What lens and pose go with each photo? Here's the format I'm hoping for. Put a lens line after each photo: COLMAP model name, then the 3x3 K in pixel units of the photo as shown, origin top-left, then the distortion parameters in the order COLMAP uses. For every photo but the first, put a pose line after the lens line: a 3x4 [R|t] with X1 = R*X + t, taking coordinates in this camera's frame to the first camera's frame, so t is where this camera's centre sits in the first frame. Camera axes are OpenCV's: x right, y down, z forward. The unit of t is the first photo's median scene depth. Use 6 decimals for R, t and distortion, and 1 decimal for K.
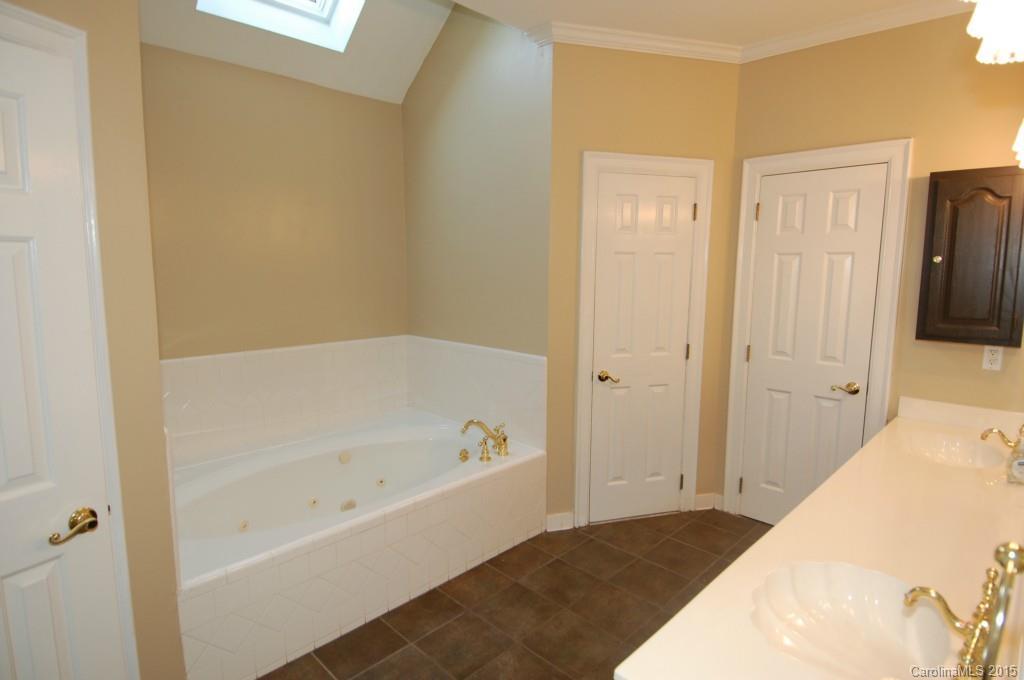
lens RADIAL K [[546.5, 0, 523.1], [0, 546.5, 340.8], [0, 0, 1]] dist [0.050131, -0.053473]
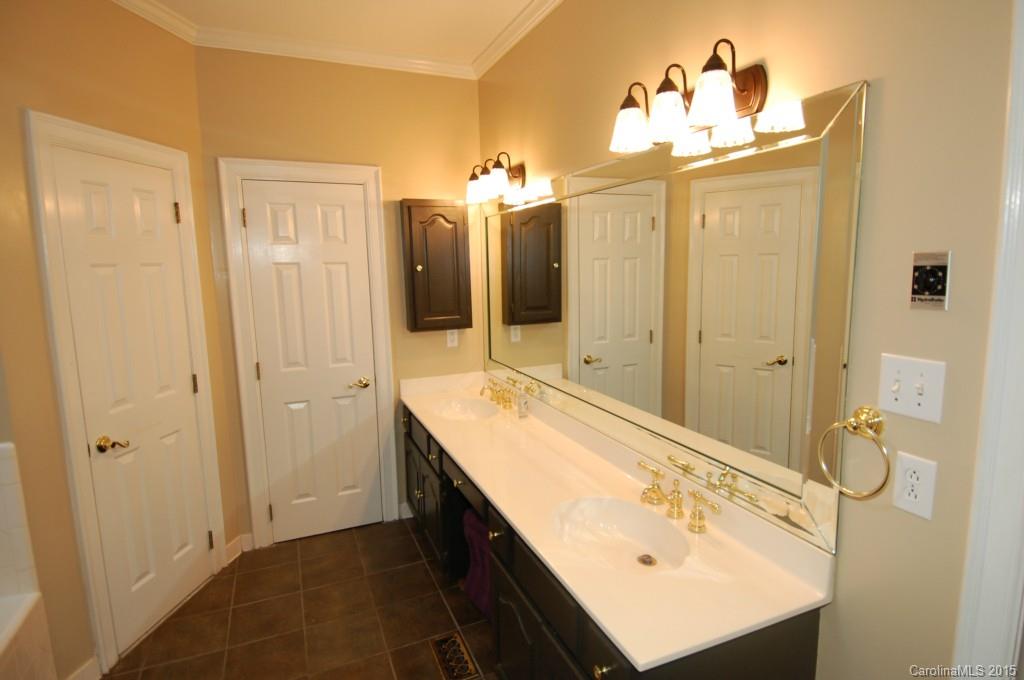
lens RADIAL K [[546.5, 0, 523.1], [0, 546.5, 340.8], [0, 0, 1]] dist [0.050131, -0.053473]
pose [[0.381951, -0.145374, 0.912677, -0.275330], [0.143768, 0.984875, 0.096708, -0.056607], [-0.912932, 0.094276, 0.397074, 0.239433]]
